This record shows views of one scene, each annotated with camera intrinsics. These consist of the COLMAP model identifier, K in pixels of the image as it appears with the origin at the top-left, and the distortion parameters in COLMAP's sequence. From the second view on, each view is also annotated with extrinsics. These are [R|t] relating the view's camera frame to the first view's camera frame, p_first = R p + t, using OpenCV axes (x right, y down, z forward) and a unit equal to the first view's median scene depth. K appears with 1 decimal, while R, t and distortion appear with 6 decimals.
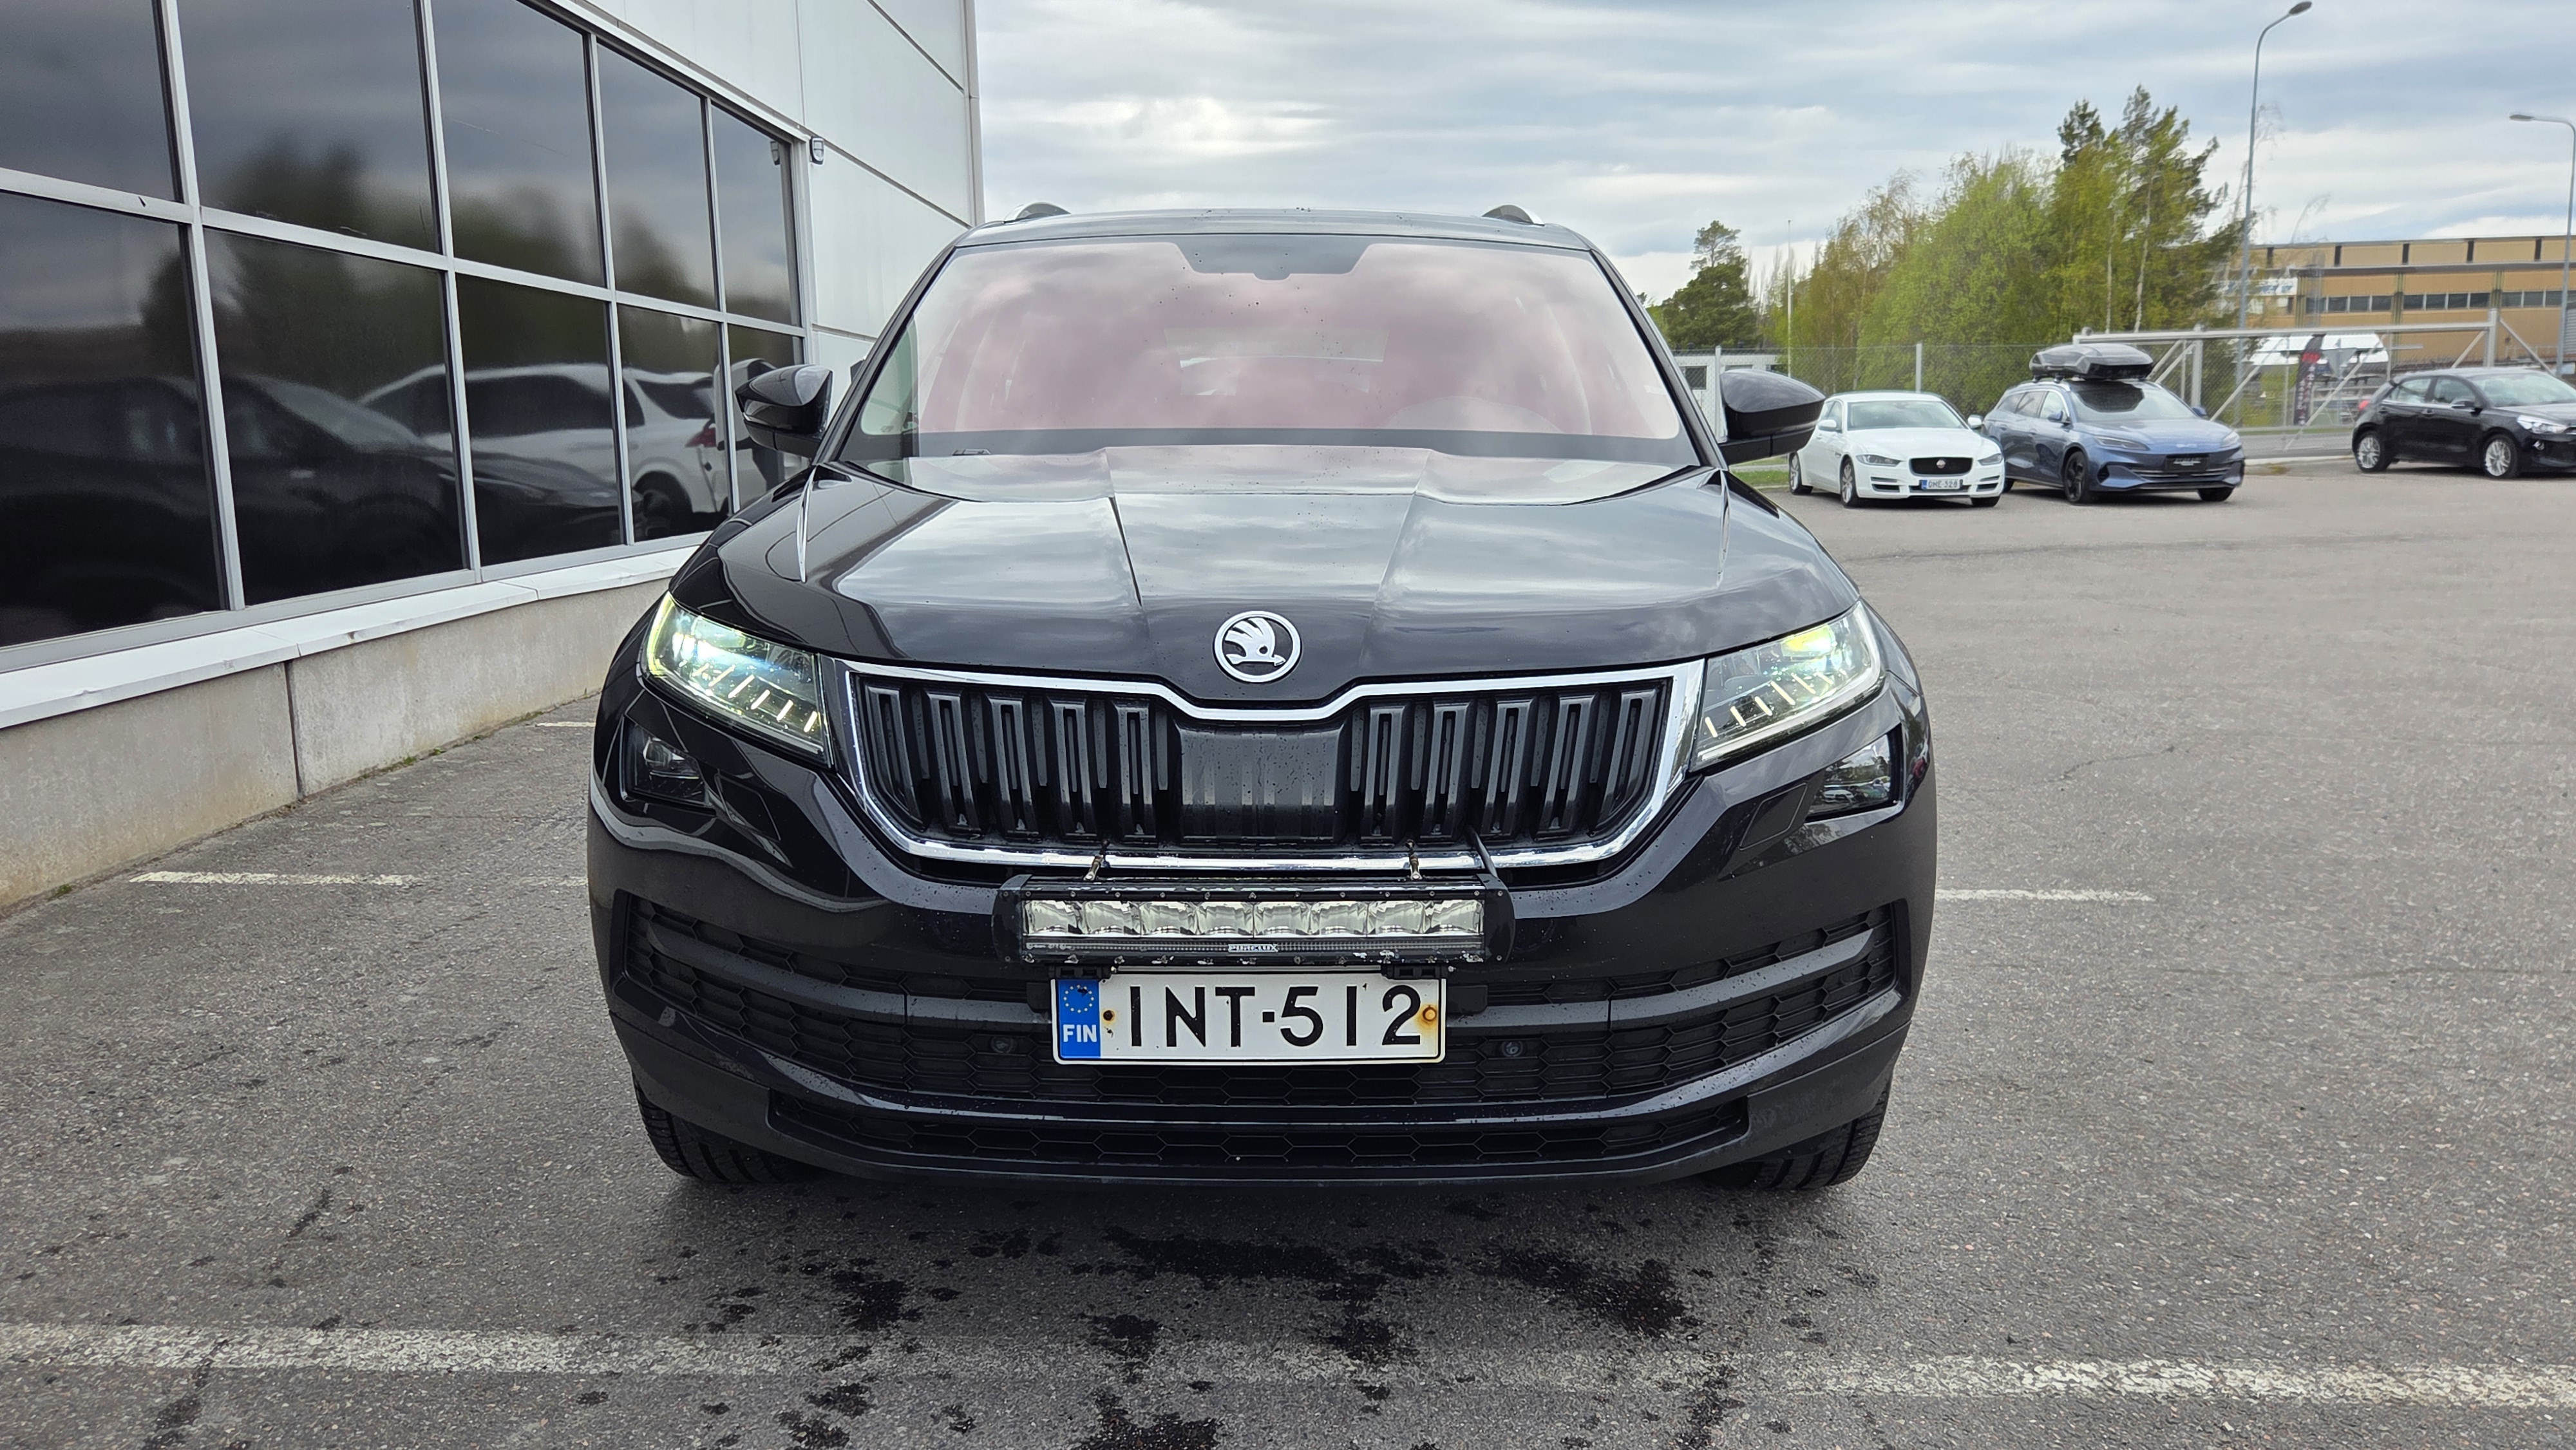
lens RADIAL K [[1989.9, 0, 1288.0], [0, 1989.9, 725.0], [0, 0, 1]] dist [0.057910, -0.003348]
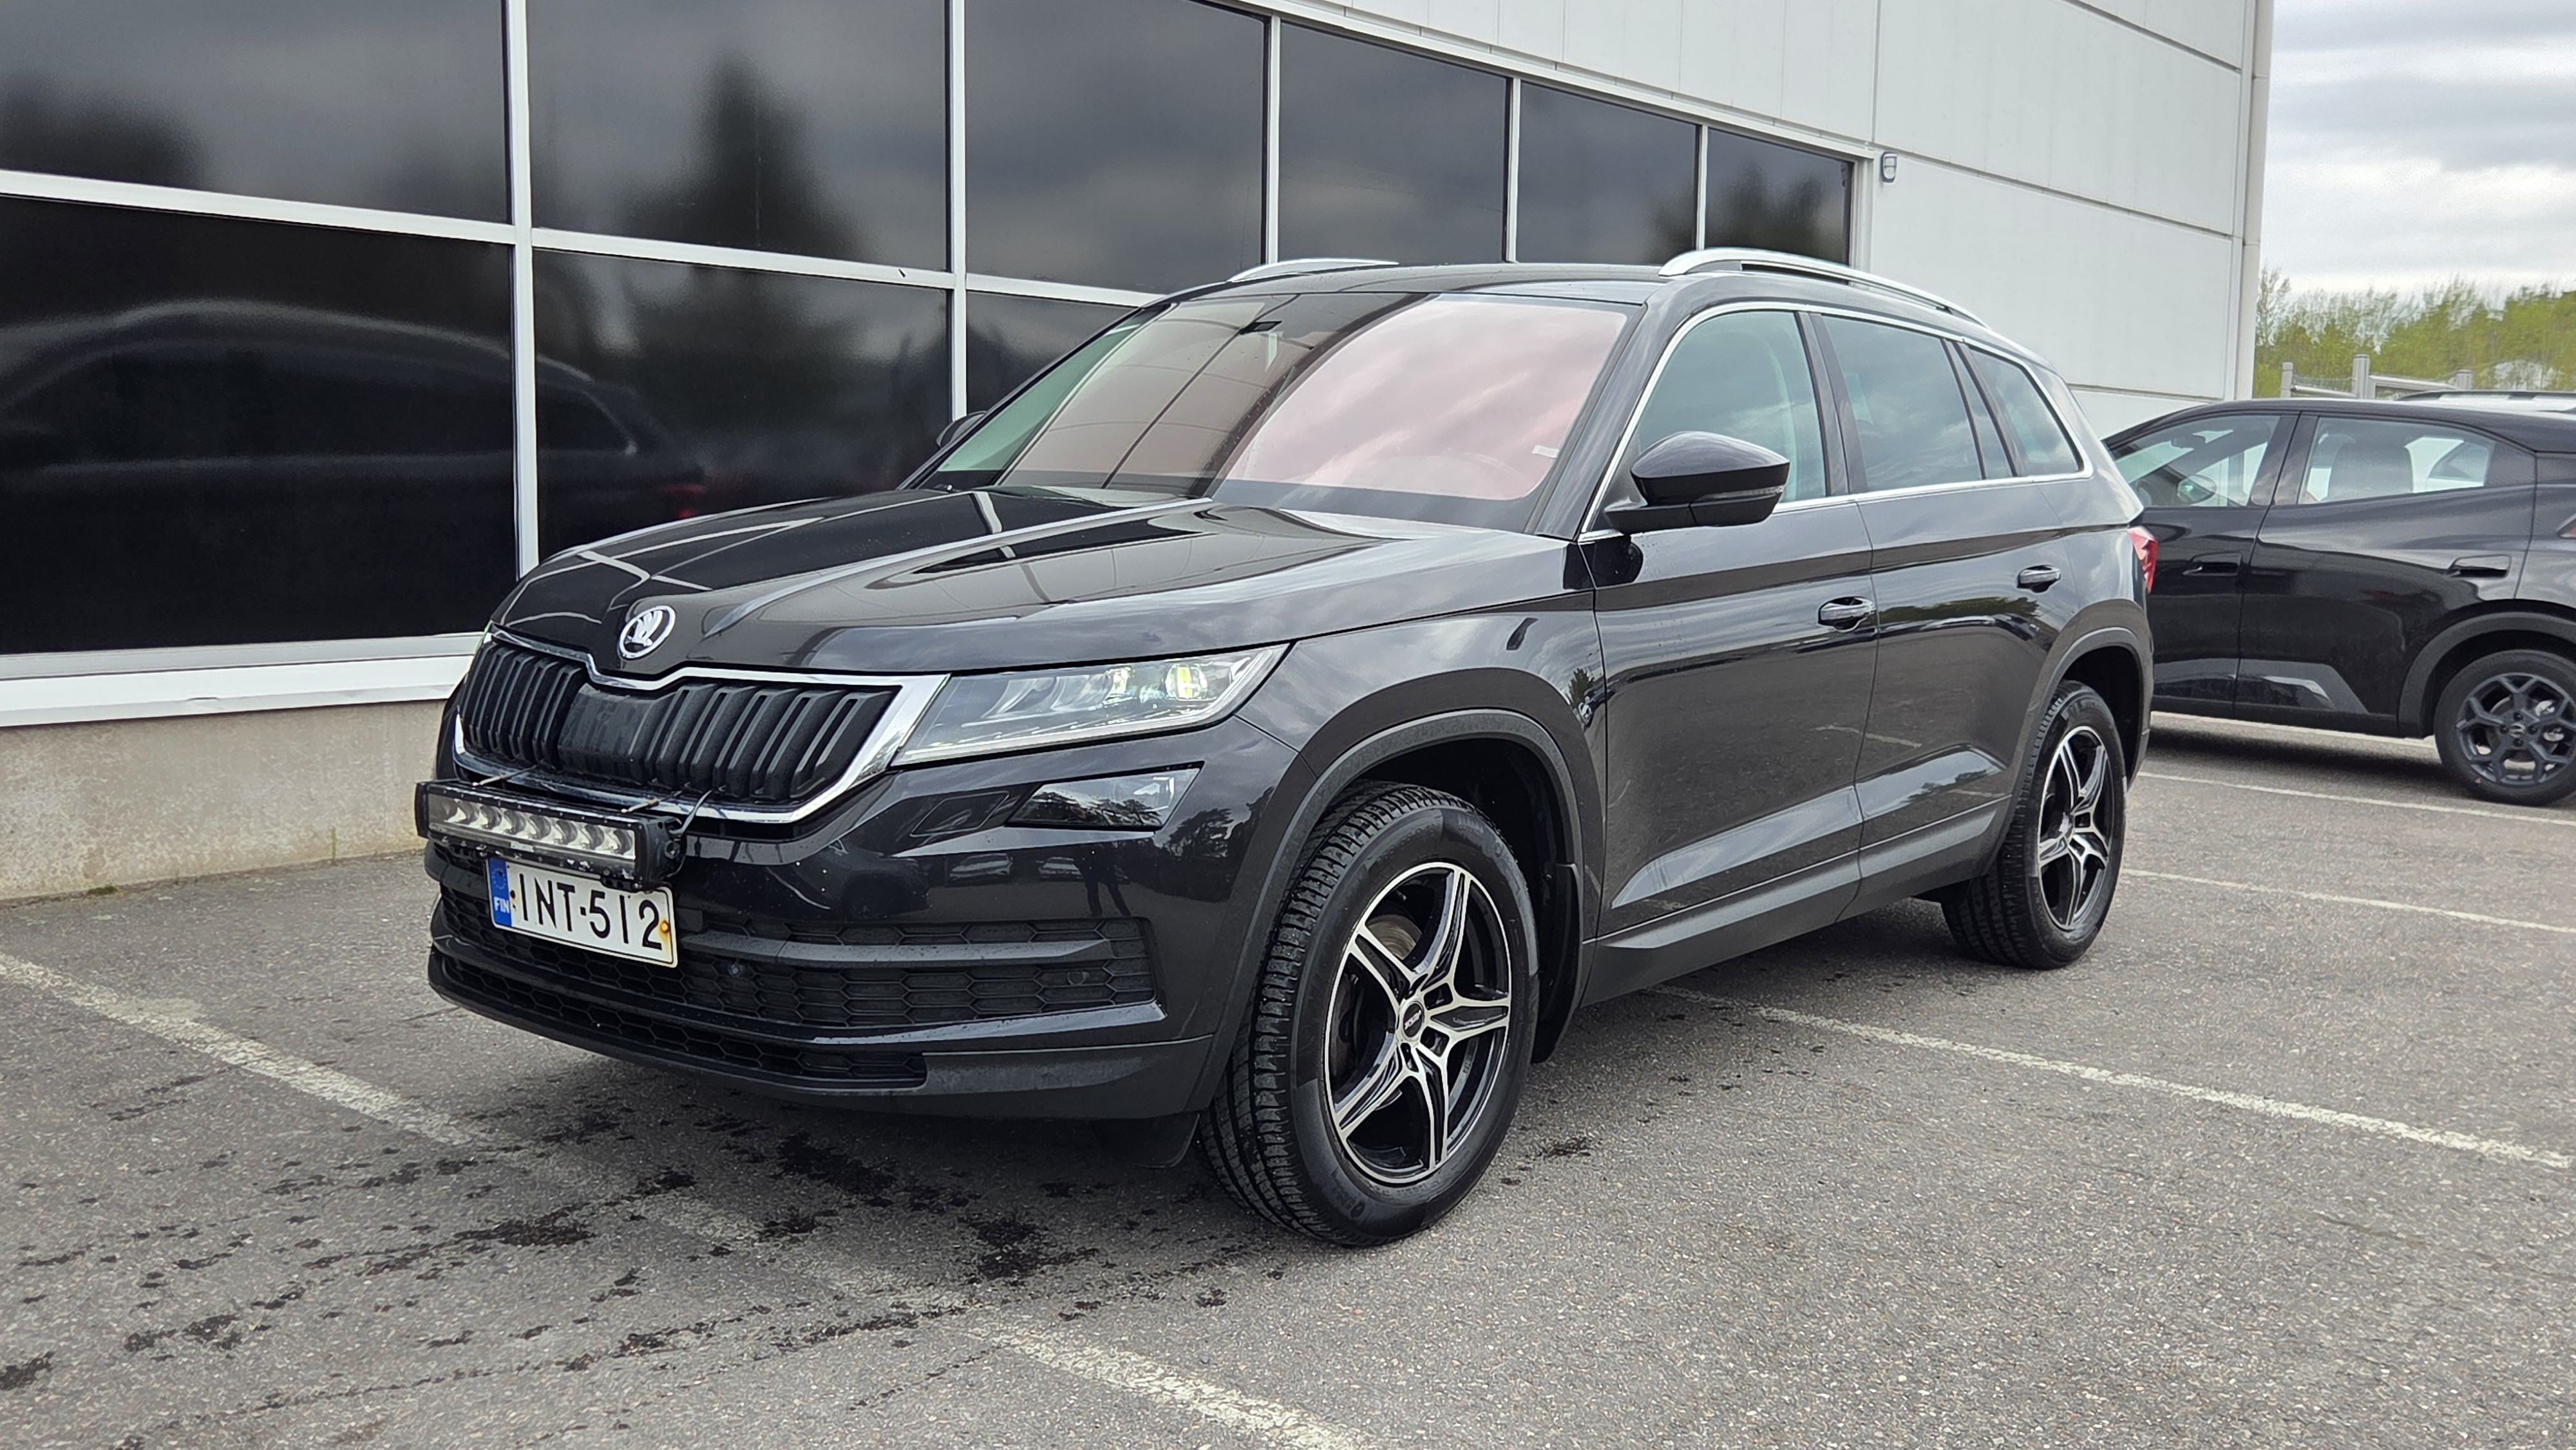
lens RADIAL K [[2459.0, 0, 1288.0], [0, 2459.0, 725.0], [0, 0, 1]] dist [0.081168, 0.002869]
pose [[0.782924, 0.092368, -0.615223, 1.316313], [-0.122079, 0.992500, -0.006344, -0.020454], [0.610022, 0.080072, 0.788328, -0.008503]]
